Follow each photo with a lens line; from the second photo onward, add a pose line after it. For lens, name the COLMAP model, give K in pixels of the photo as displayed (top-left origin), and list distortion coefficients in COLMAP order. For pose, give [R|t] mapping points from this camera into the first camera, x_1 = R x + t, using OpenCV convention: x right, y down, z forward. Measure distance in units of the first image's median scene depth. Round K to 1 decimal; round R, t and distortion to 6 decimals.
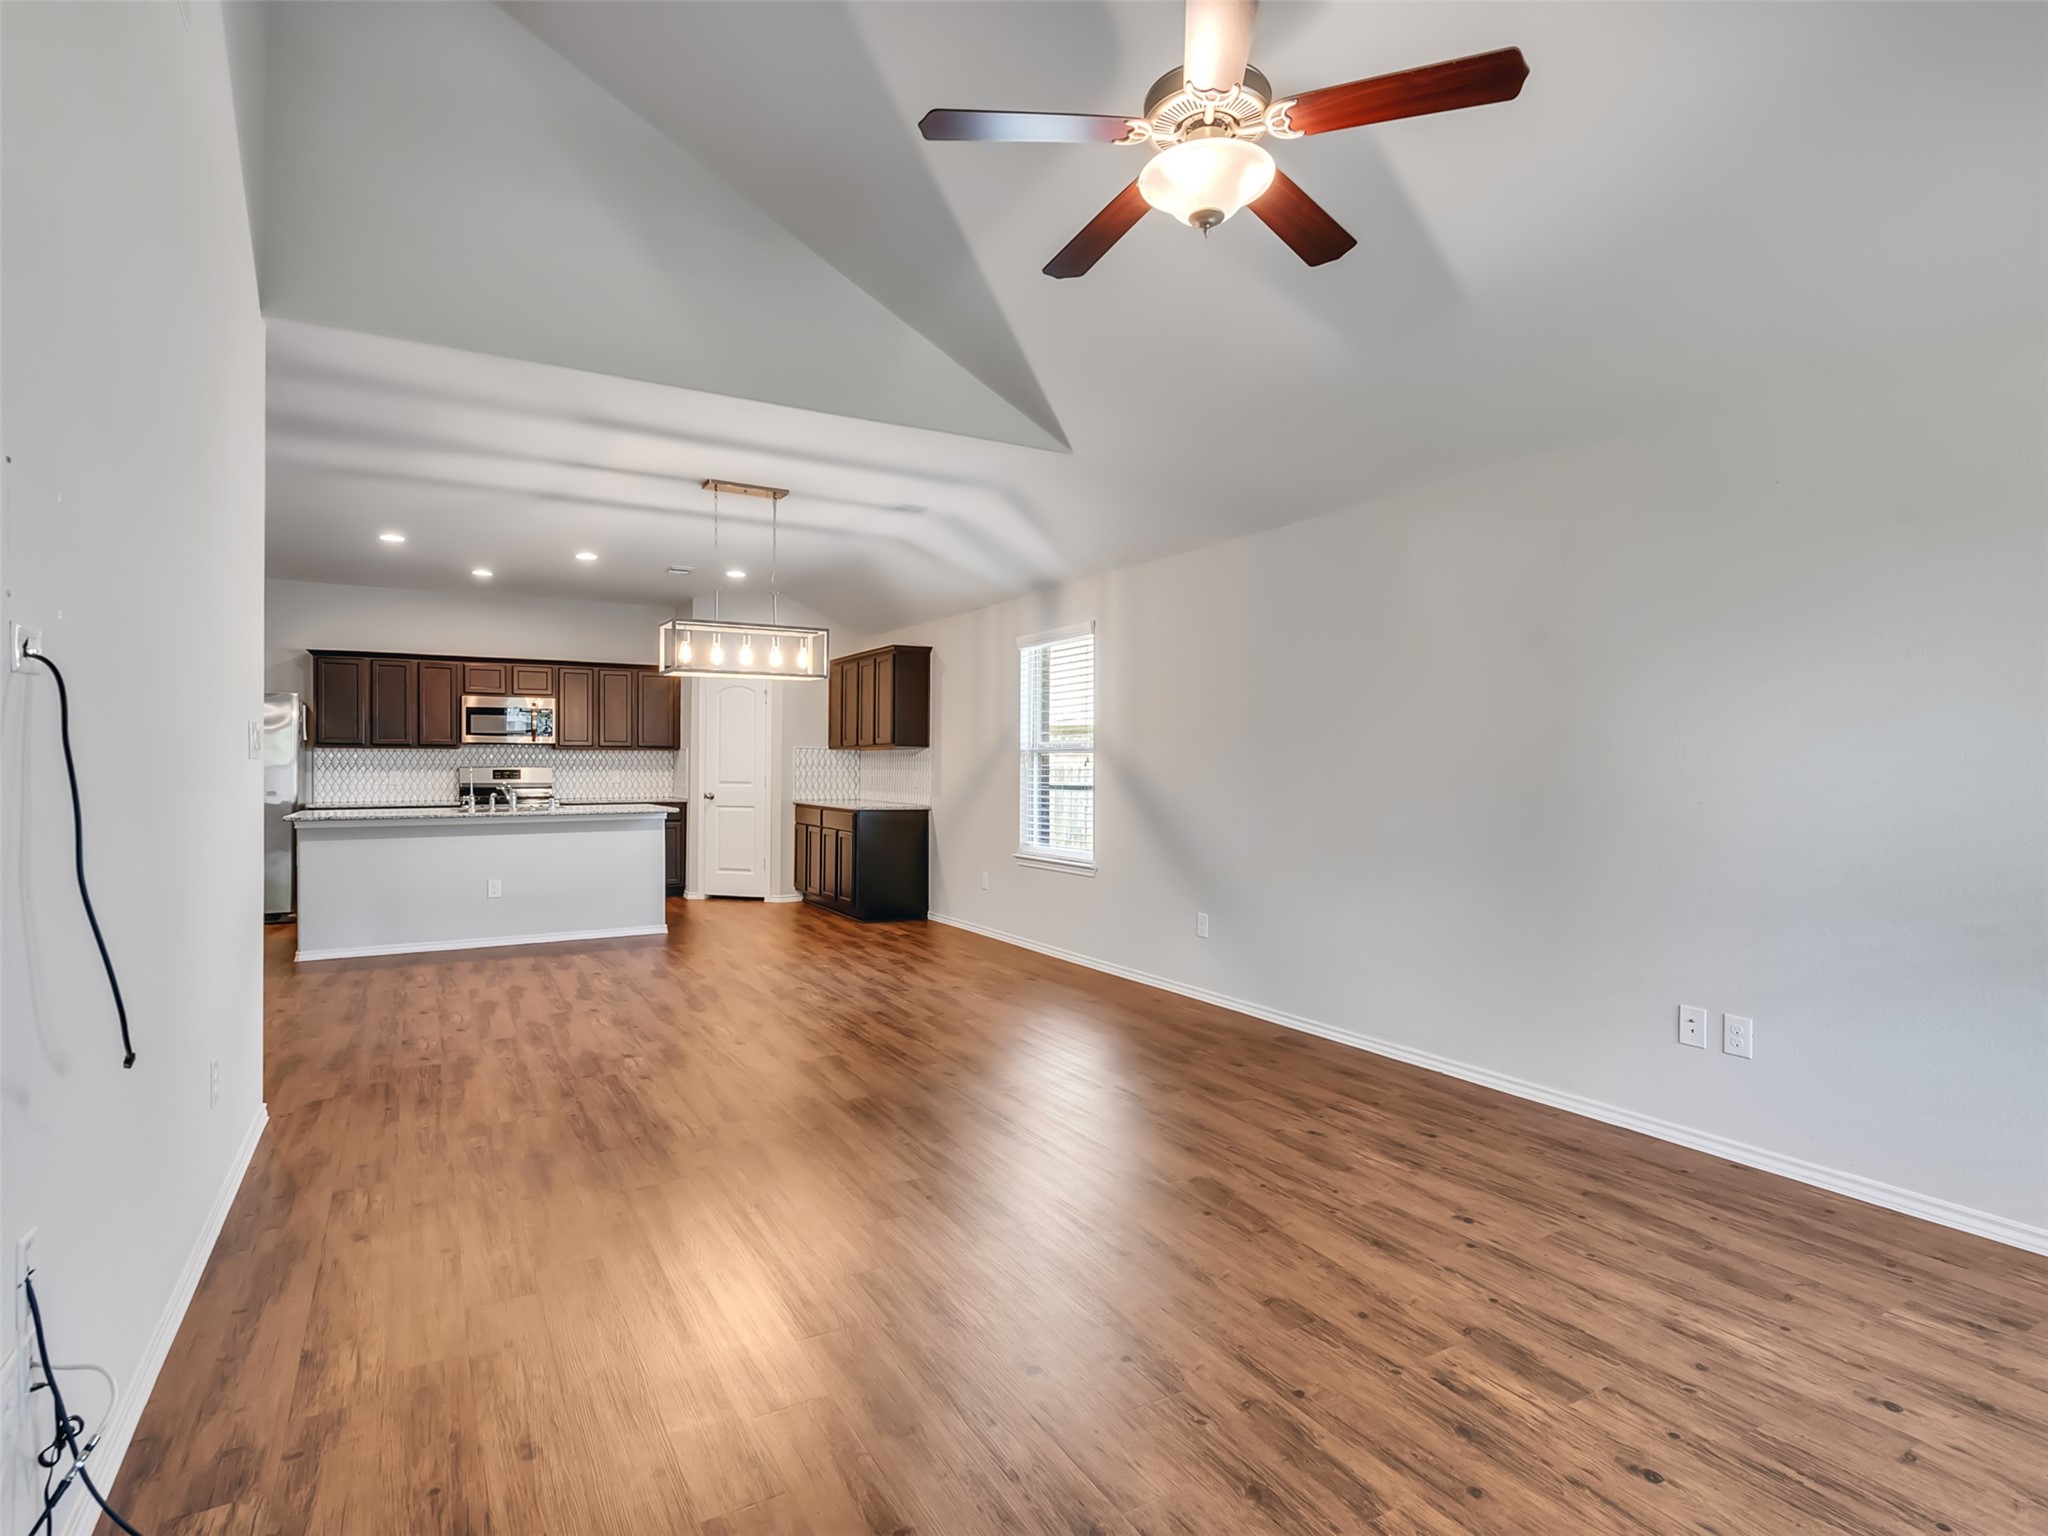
lens RADIAL K [[1046.6, 0, 1004.4], [0, 1046.6, 765.4], [0, 0, 1]] dist [-0.006794, 0.005455]
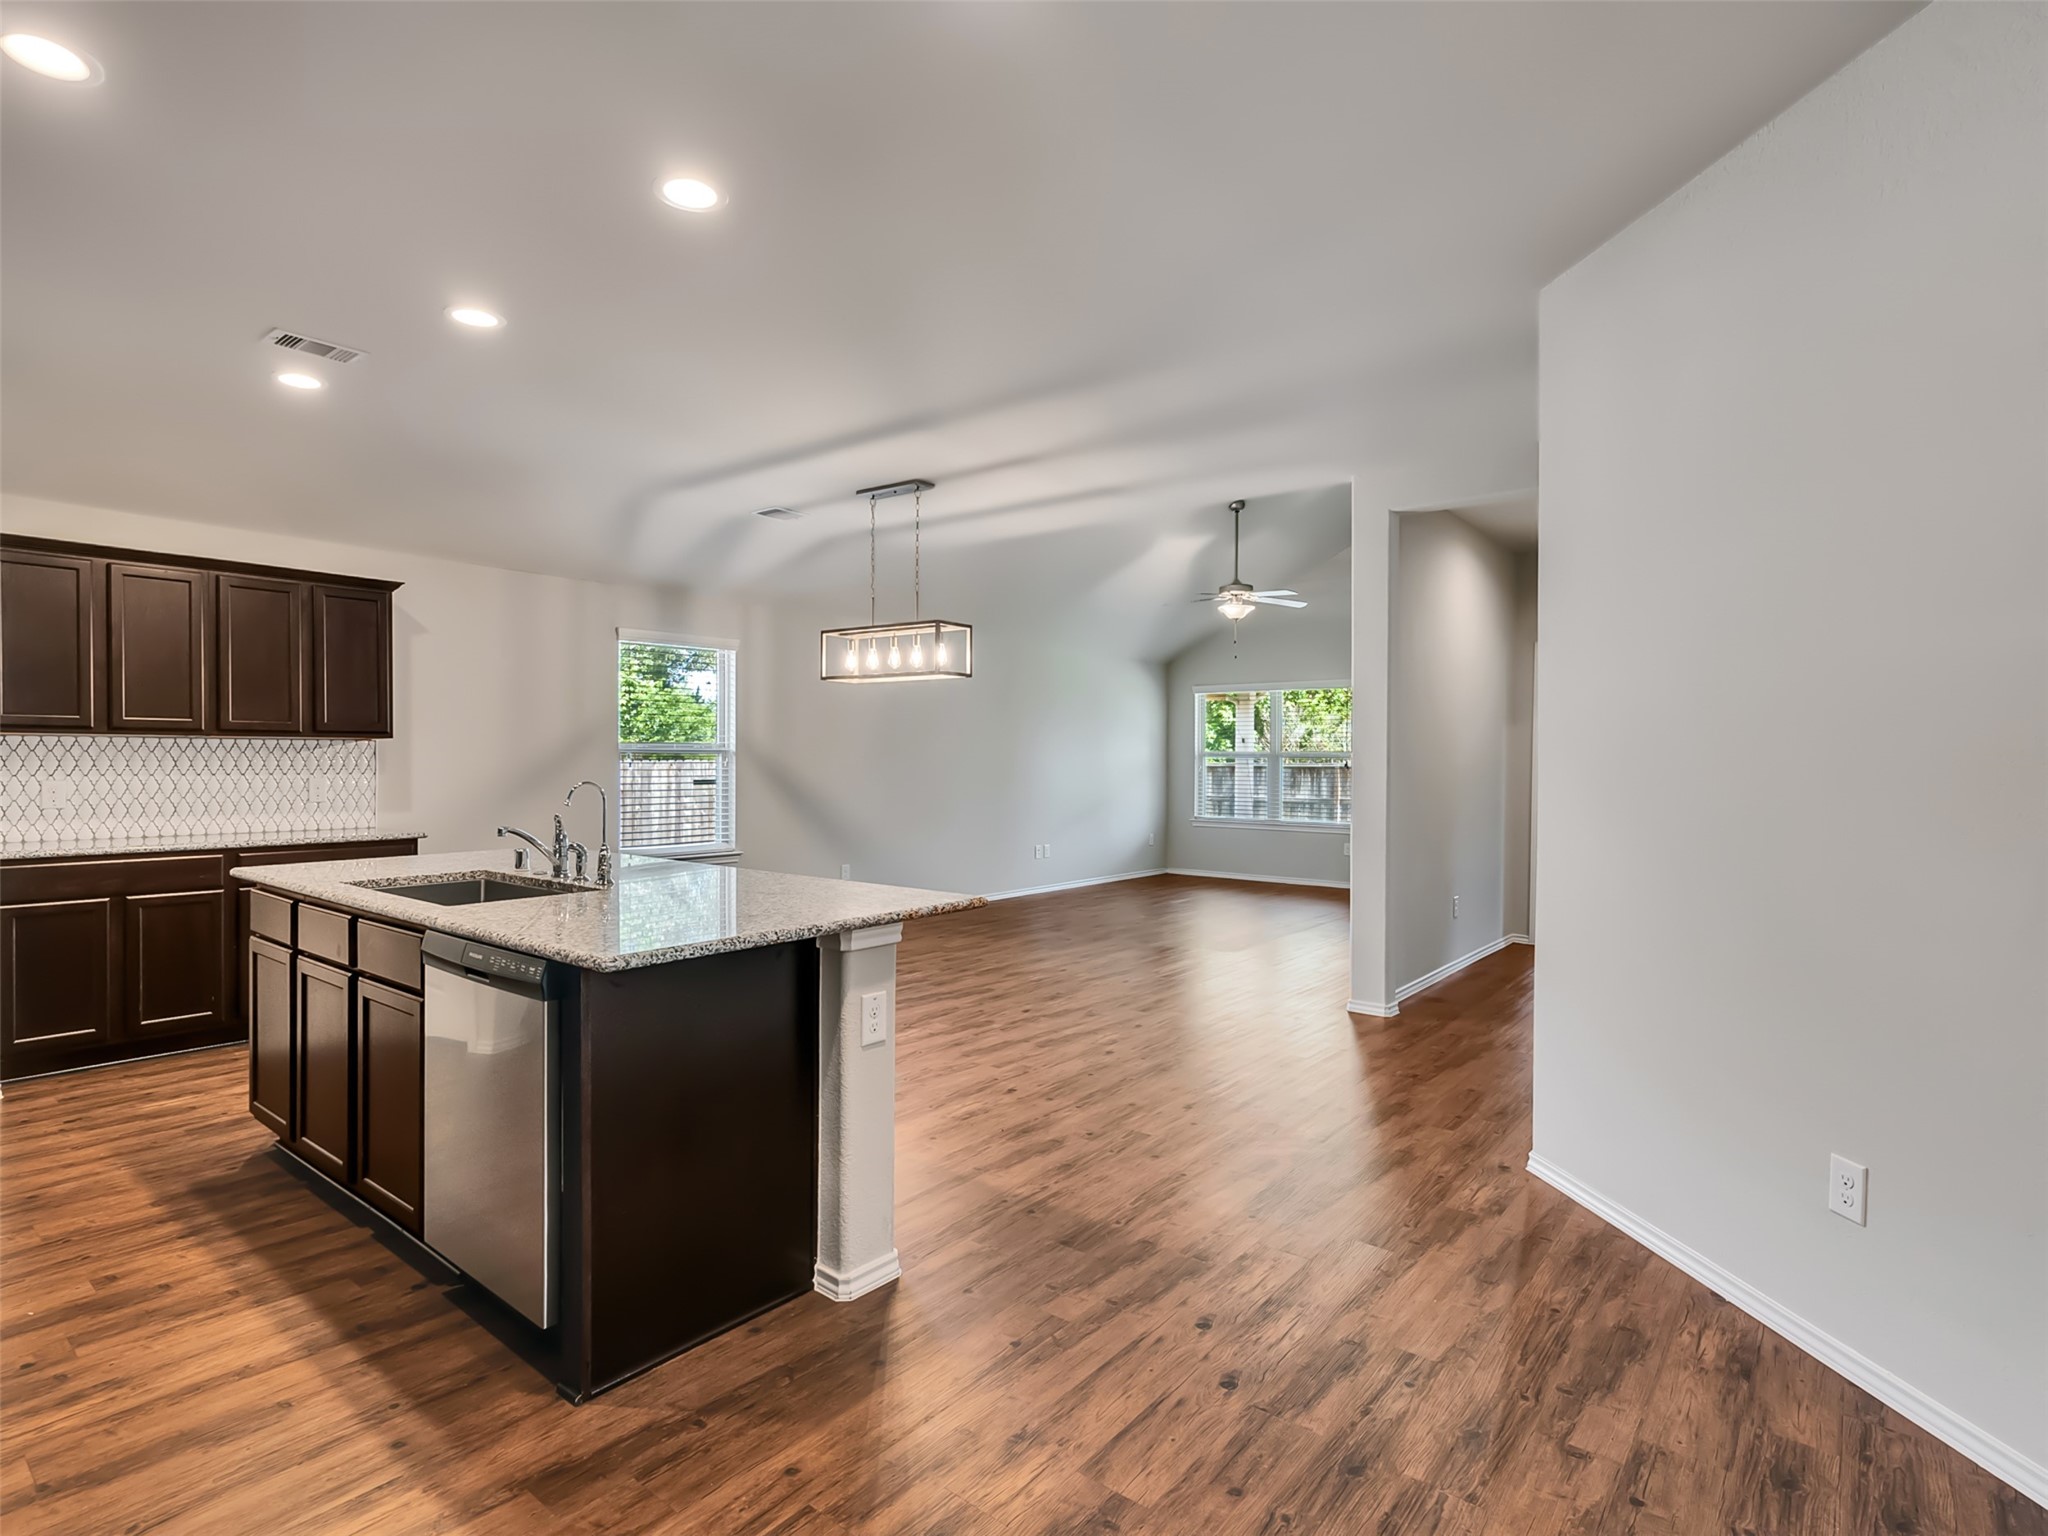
lens RADIAL K [[1046.6, 0, 1005.6], [0, 1046.6, 771.3], [0, 0, 1]] dist [-0.006794, 0.005455]
pose [[-0.359799, -0.015075, 0.932908, -1.073489], [-0.004327, 0.999886, 0.014488, -0.010684], [-0.933020, 0.001176, -0.359823, 1.116010]]
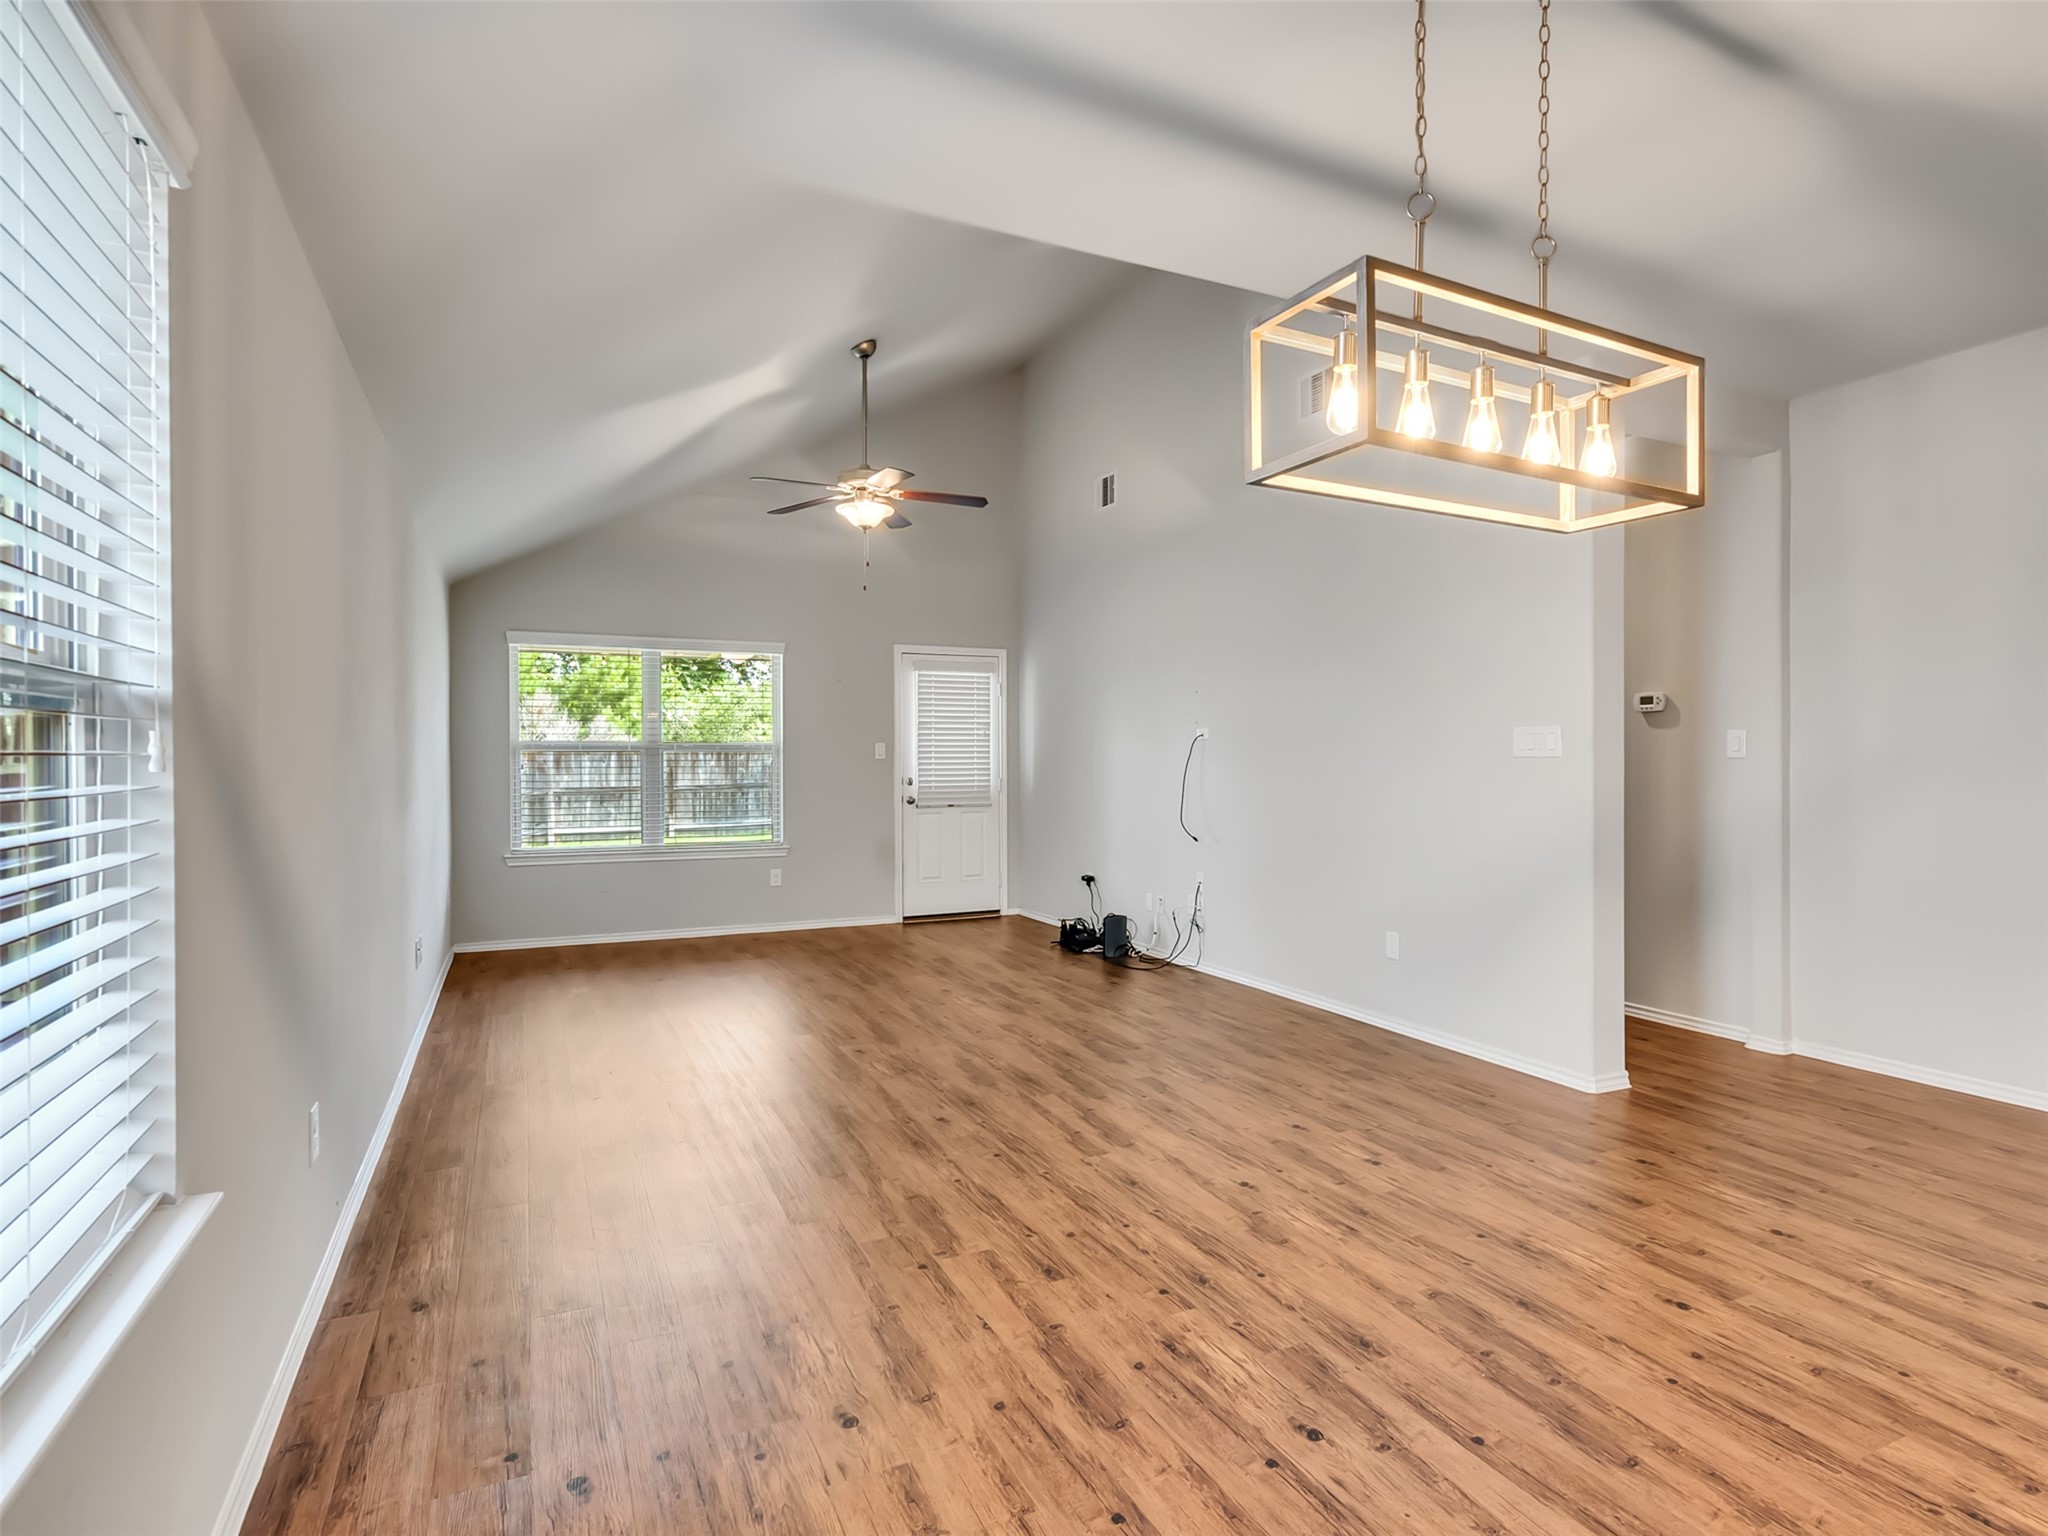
lens RADIAL K [[1046.6, 0, 1008.2], [0, 1046.6, 764.1], [0, 0, 1]] dist [-0.006794, 0.005455]
pose [[-0.996963, -0.000538, 0.077872, -0.110703], [-0.000198, 0.999990, 0.004373, -0.002001], [-0.077873, 0.004344, -0.996954, 1.188679]]
